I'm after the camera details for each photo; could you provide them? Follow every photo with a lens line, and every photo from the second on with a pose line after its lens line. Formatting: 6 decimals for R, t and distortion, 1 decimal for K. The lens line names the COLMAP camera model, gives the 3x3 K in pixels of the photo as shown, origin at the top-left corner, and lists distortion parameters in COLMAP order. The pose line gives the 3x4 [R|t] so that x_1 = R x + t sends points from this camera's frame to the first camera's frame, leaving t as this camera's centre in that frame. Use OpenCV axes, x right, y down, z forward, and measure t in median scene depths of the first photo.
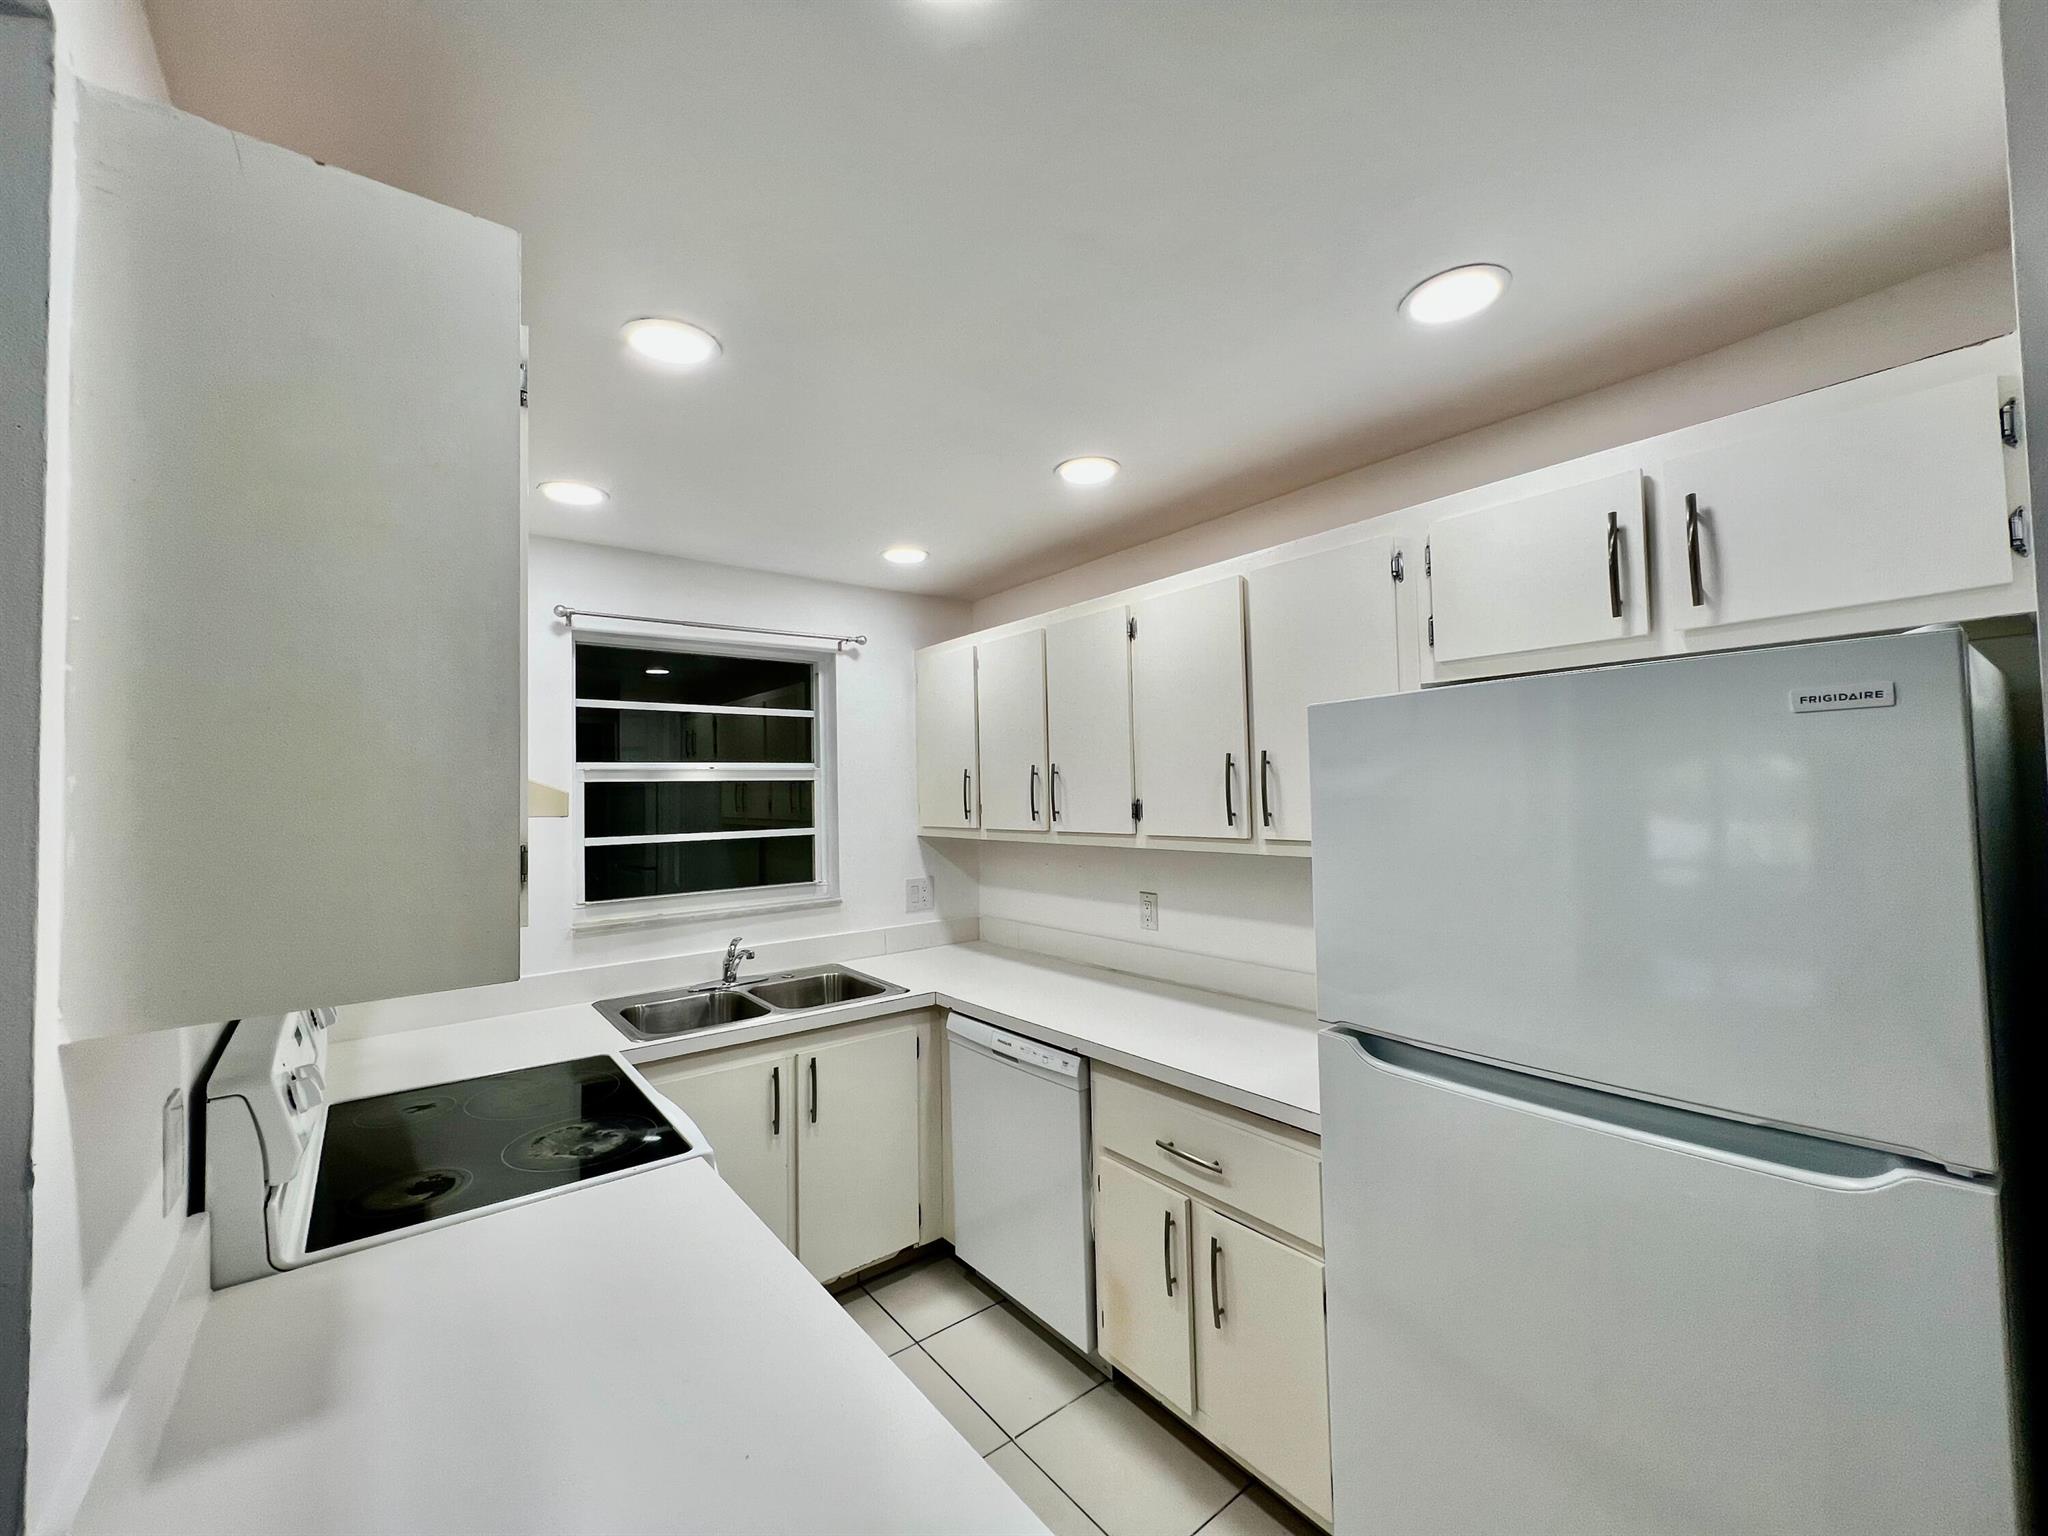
lens RADIAL K [[824.0, 0, 1022.1], [0, 824.0, 762.0], [0, 0, 1]] dist [0.002090, -0.000194]
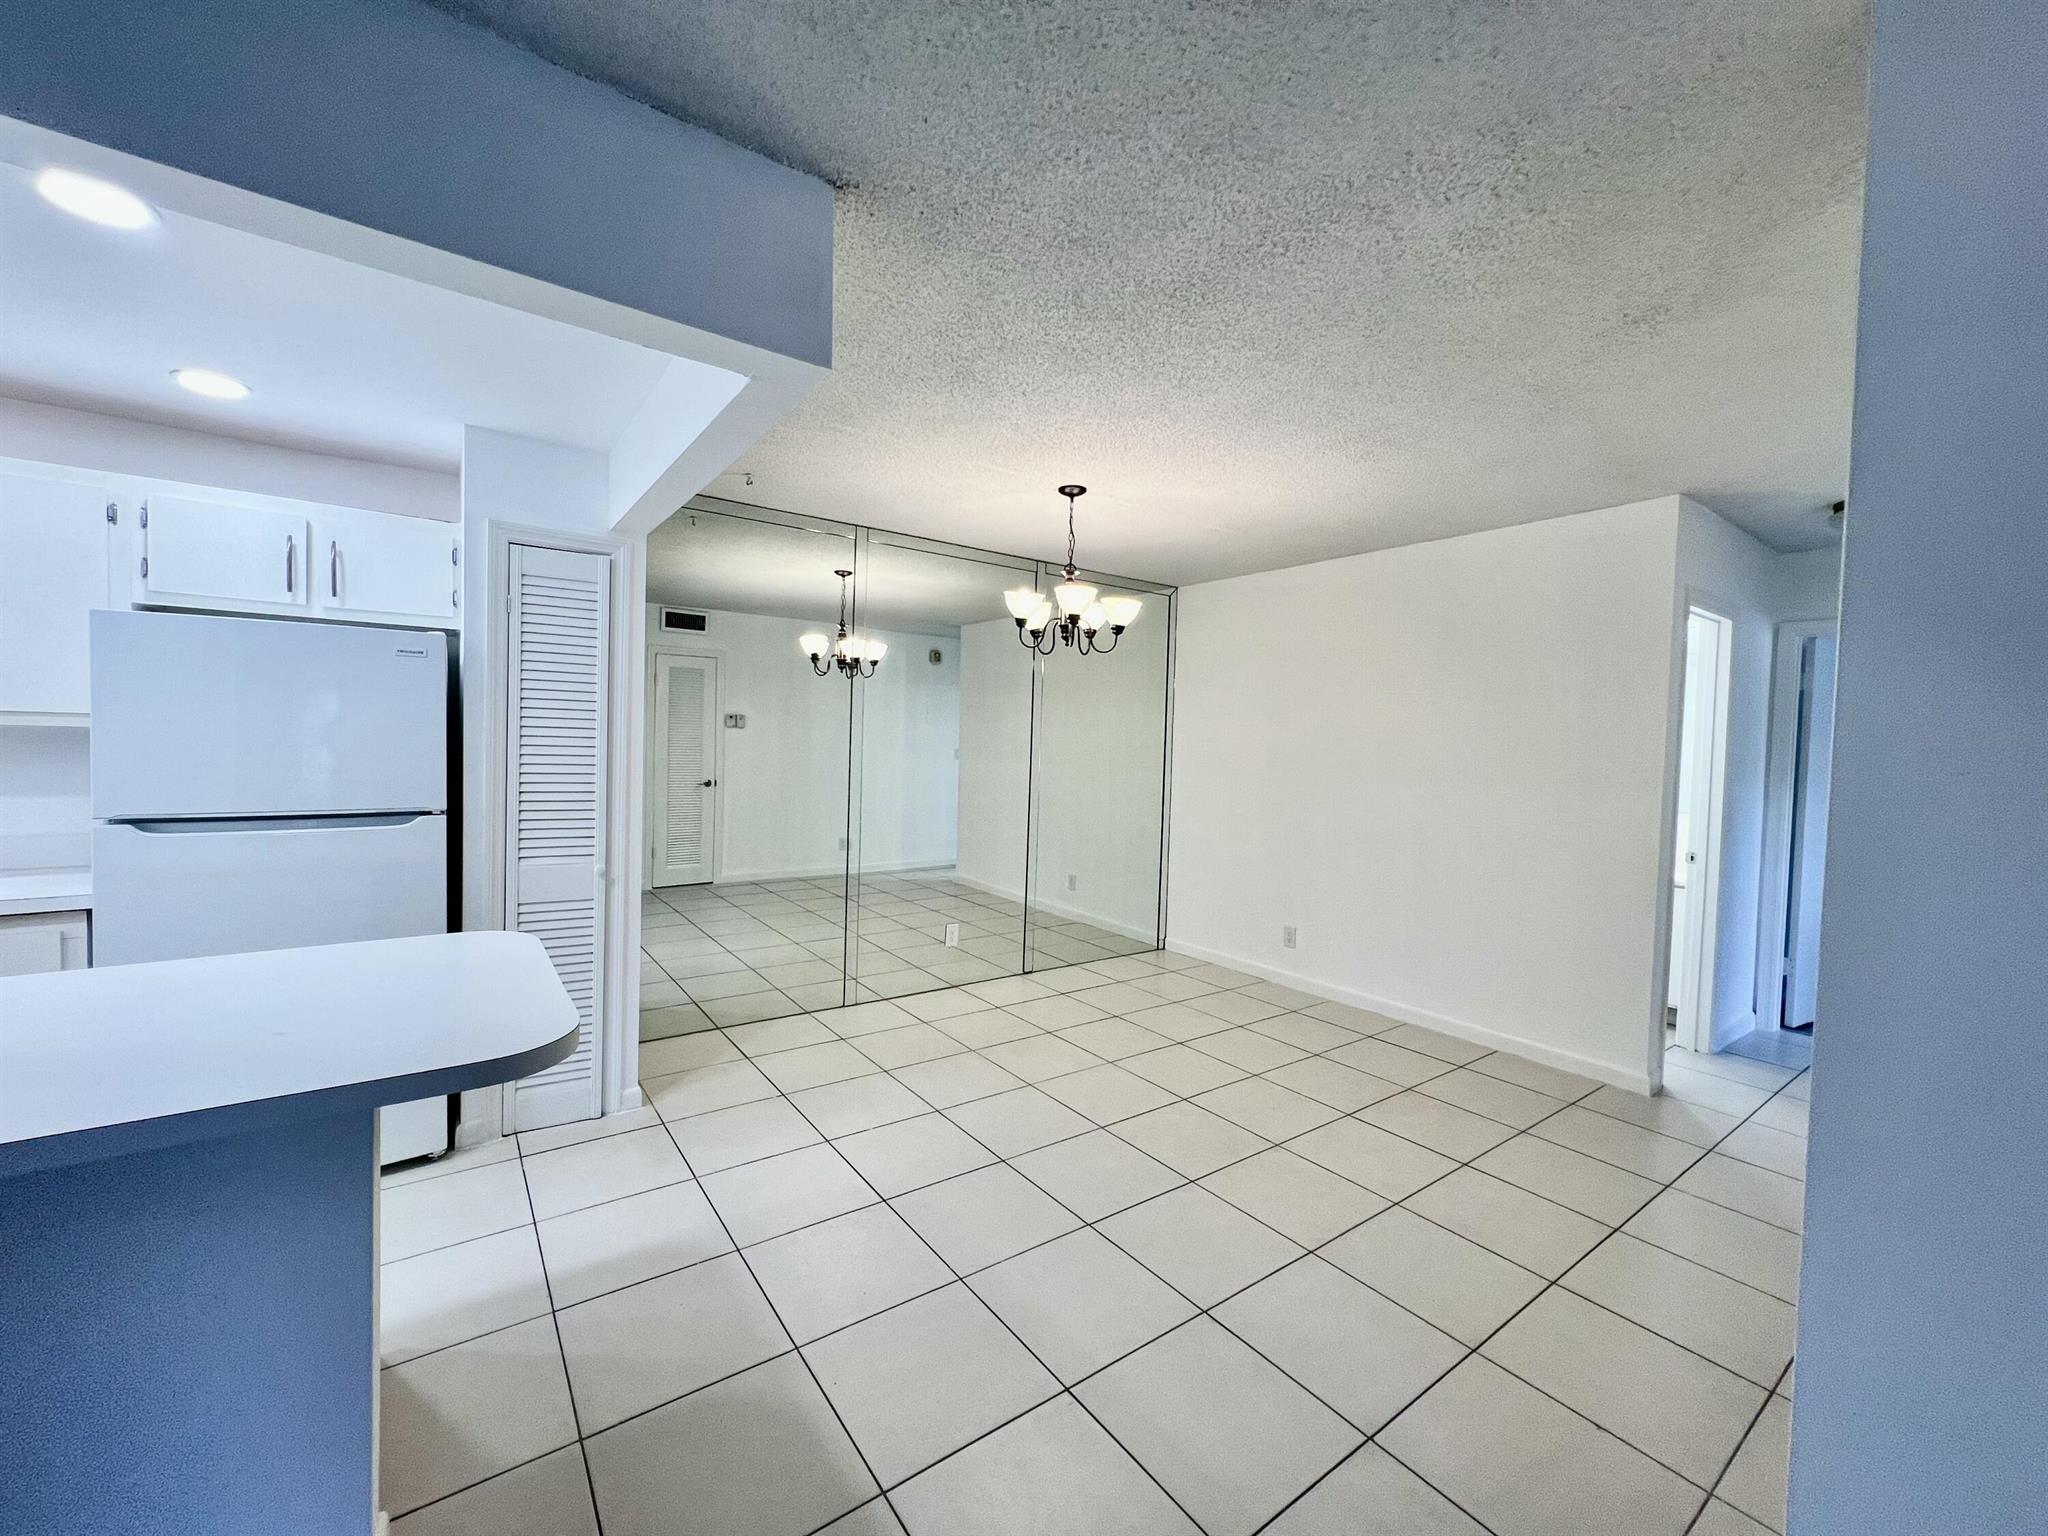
lens RADIAL K [[824.0, 0, 1020.6], [0, 824.0, 771.7], [0, 0, 1]] dist [0.002090, -0.000194]
pose [[0.037905, -0.014038, 0.999183, -0.592384], [-0.064505, 0.997782, 0.016465, 0.050656], [-0.997197, -0.065077, 0.036916, -0.406272]]
